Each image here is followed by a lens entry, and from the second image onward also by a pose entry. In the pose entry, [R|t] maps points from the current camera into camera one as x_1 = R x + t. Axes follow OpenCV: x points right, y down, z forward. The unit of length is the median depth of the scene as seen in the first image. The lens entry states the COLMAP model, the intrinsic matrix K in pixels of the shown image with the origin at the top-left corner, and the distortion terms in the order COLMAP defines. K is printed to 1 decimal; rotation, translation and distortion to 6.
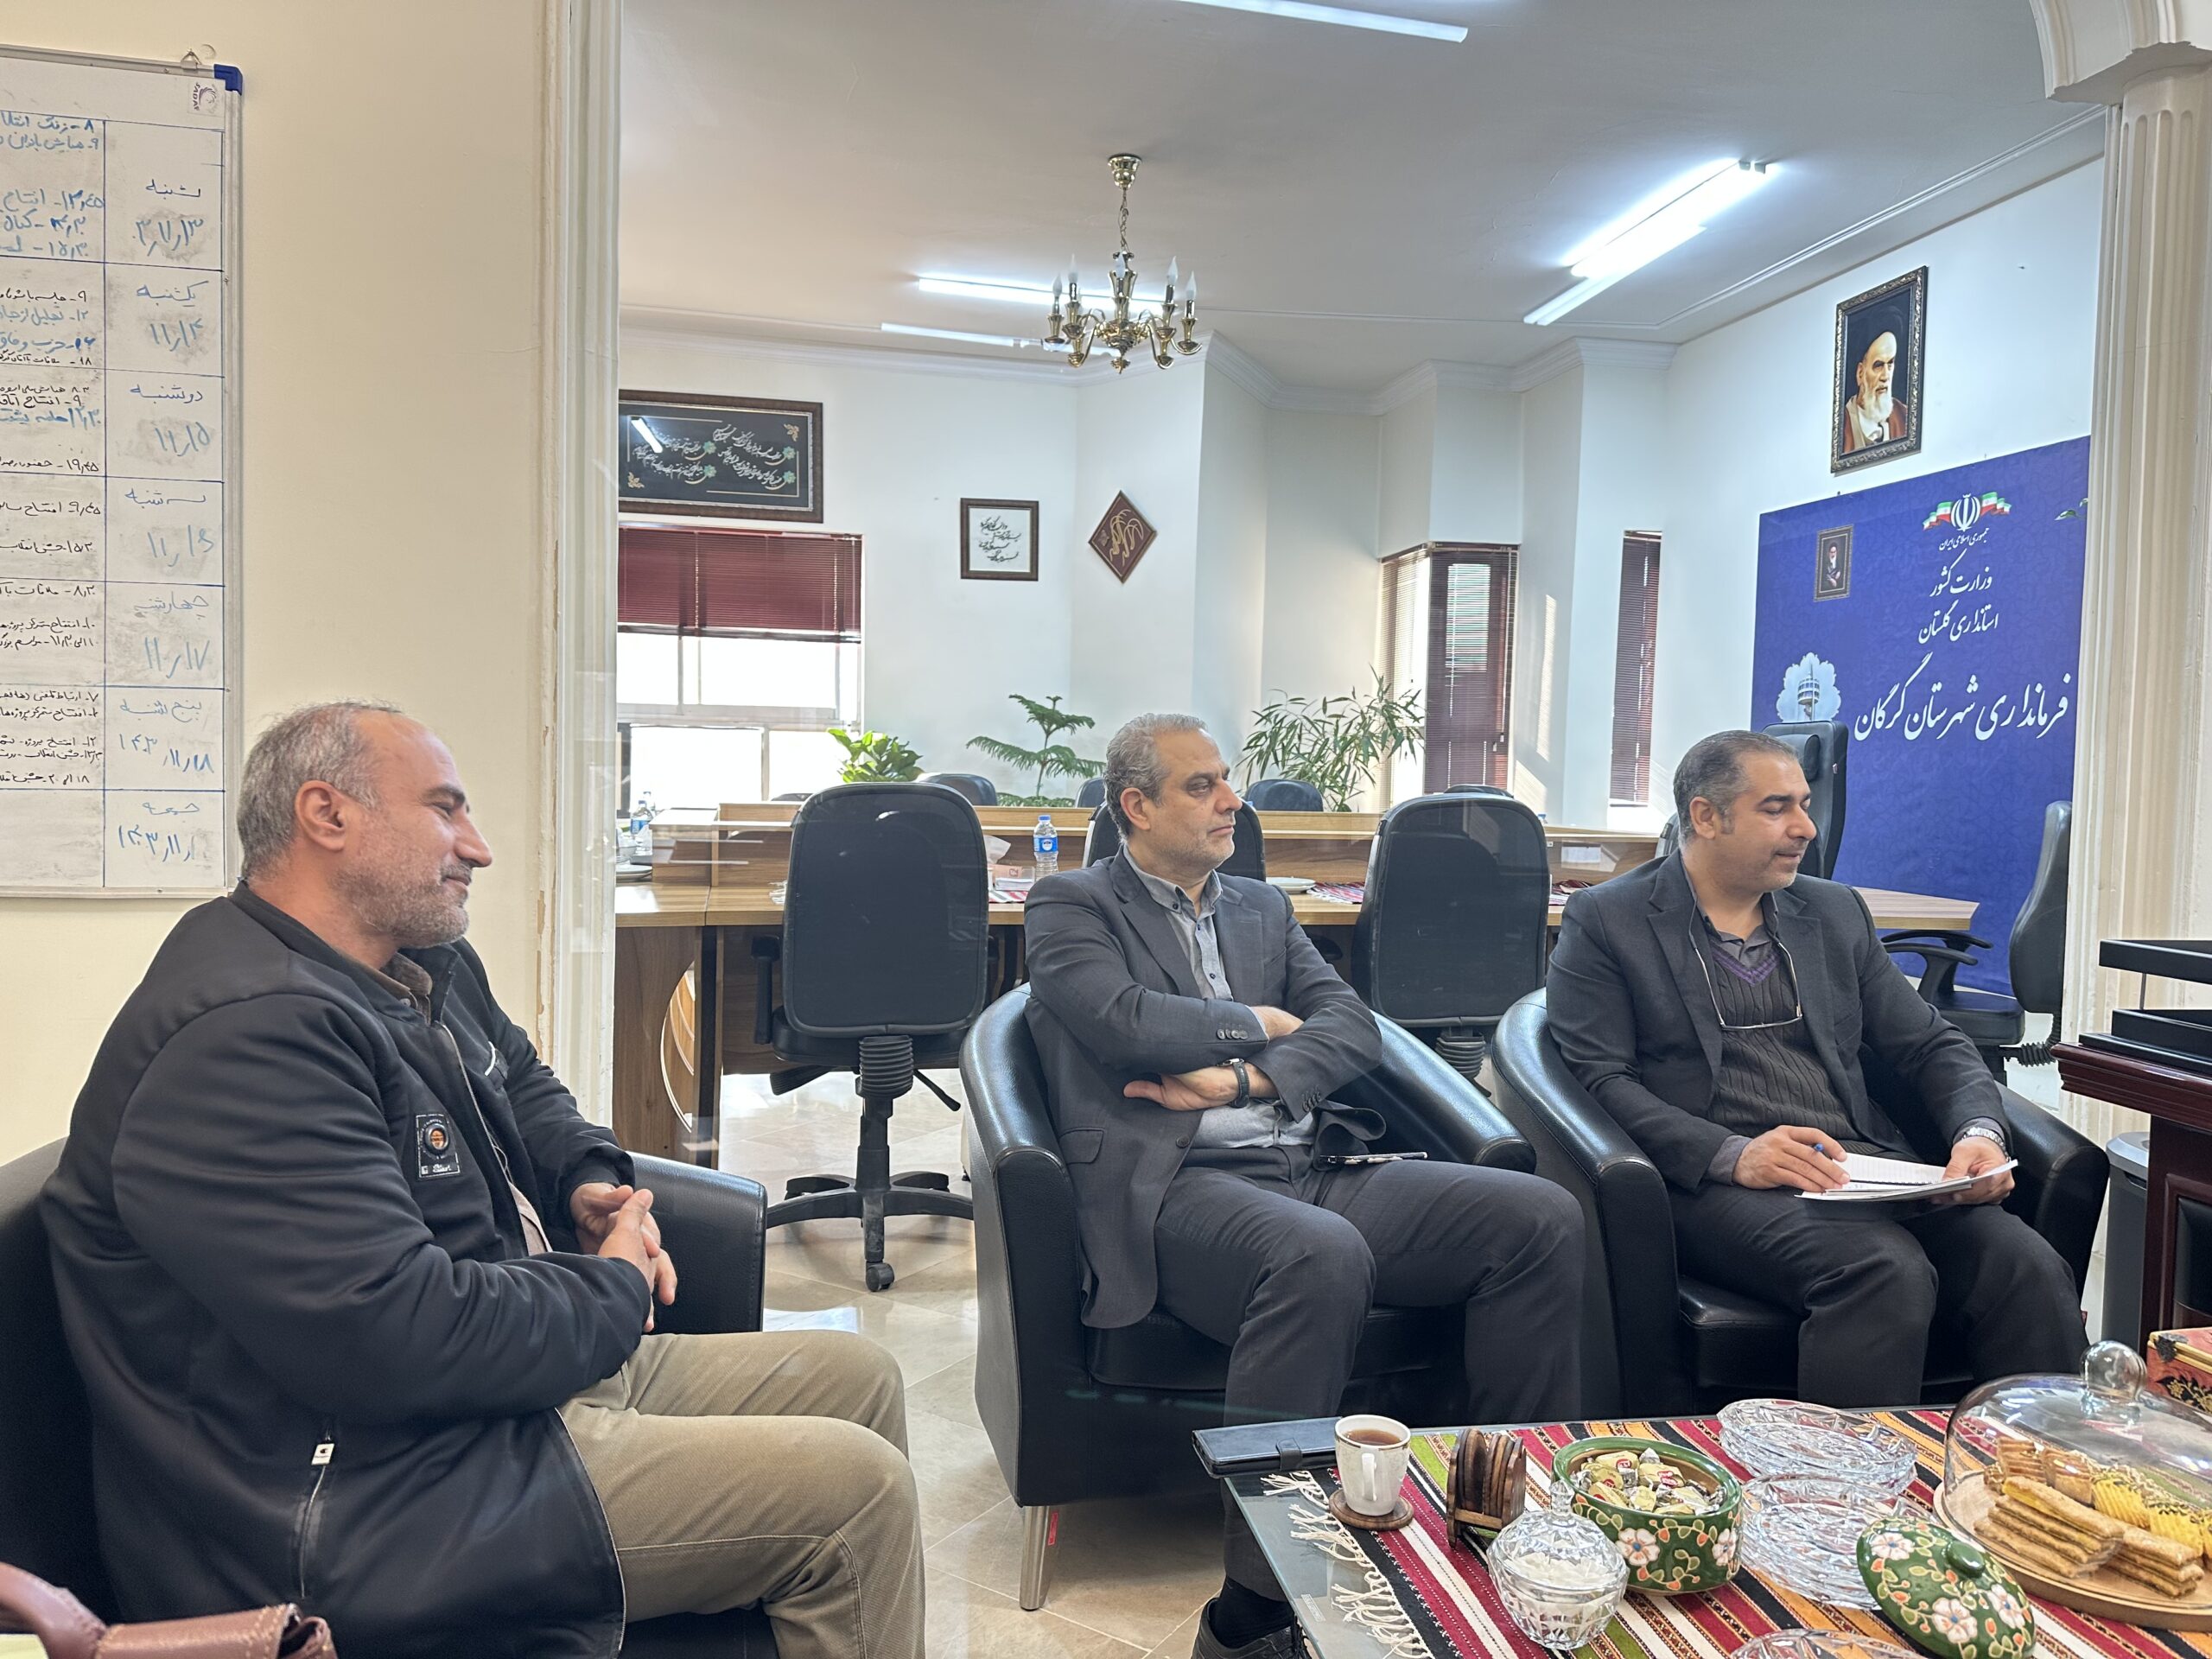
lens RADIAL K [[1534.2, 0, 1118.9], [0, 1534.2, 836.1], [0, 0, 1]] dist [0.143905, -0.217355]
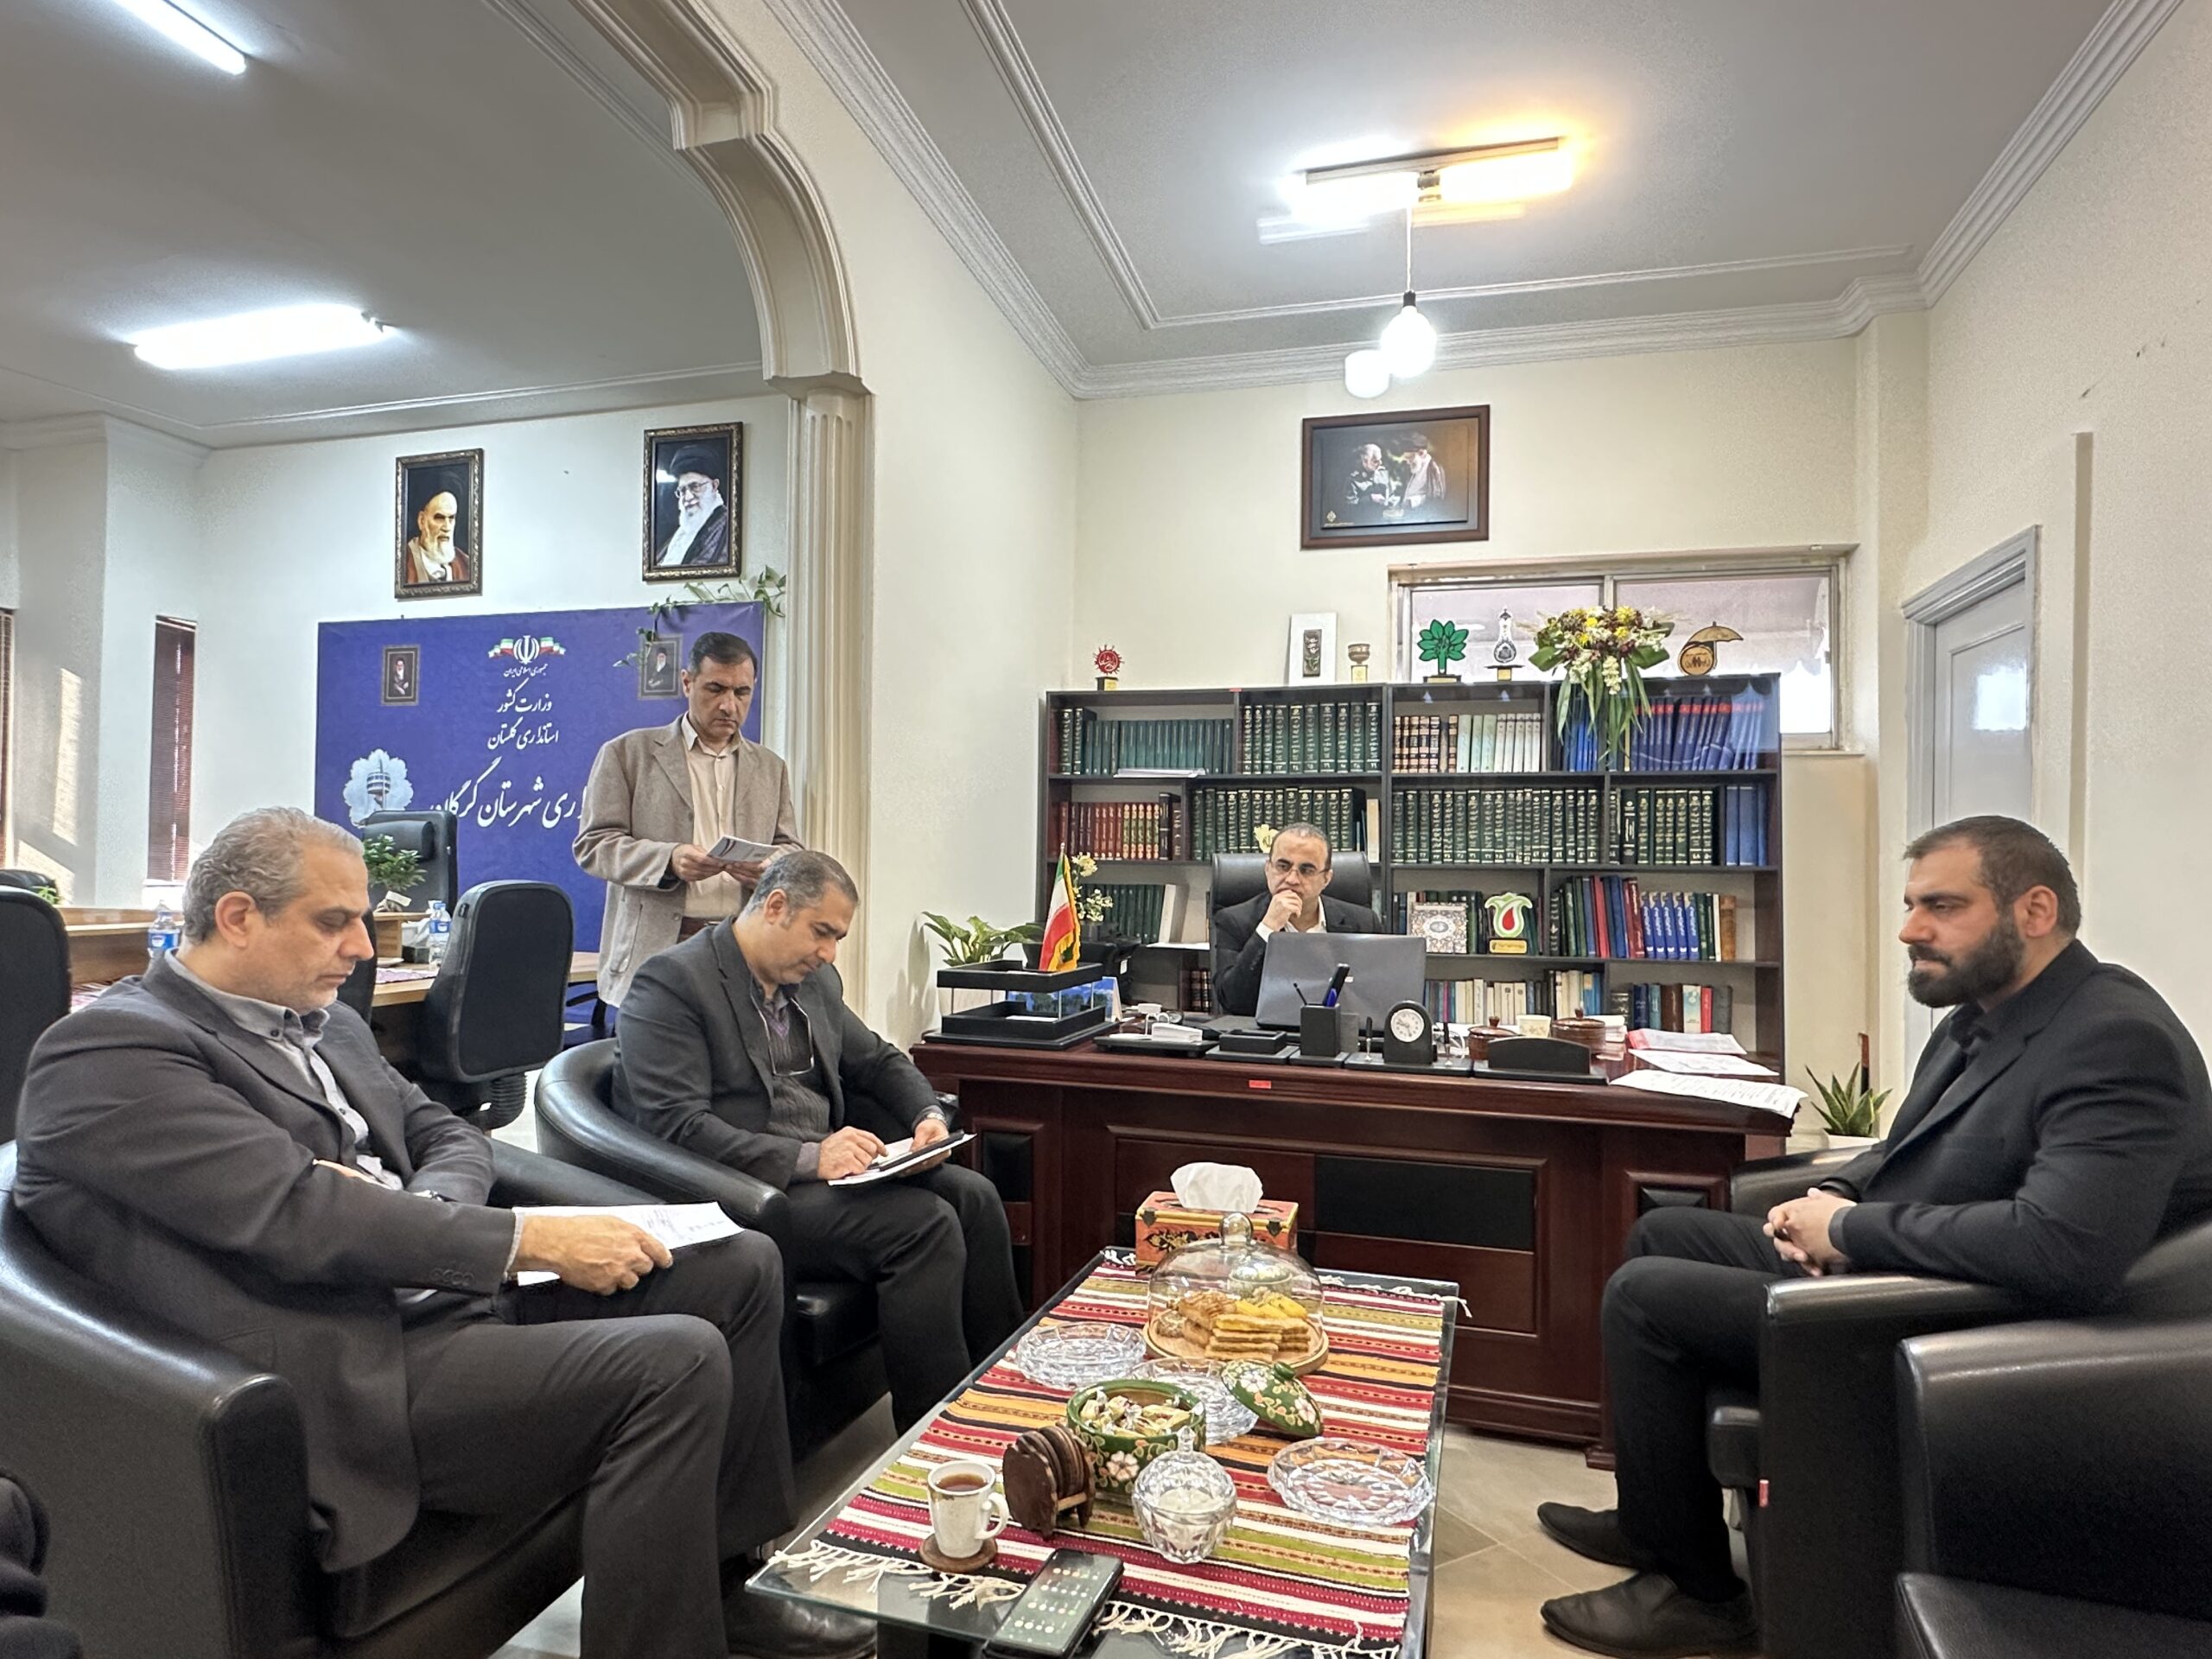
lens RADIAL K [[1239.9, 0, 1109.1], [0, 1239.9, 840.7], [0, 0, 1]] dist [0.000154, -0.002087]
pose [[0.465406, 0.000028, 0.885097, -0.121491], [0.040942, 0.998929, -0.021560, -0.008389], [-0.884150, 0.046272, 0.464906, 0.107493]]
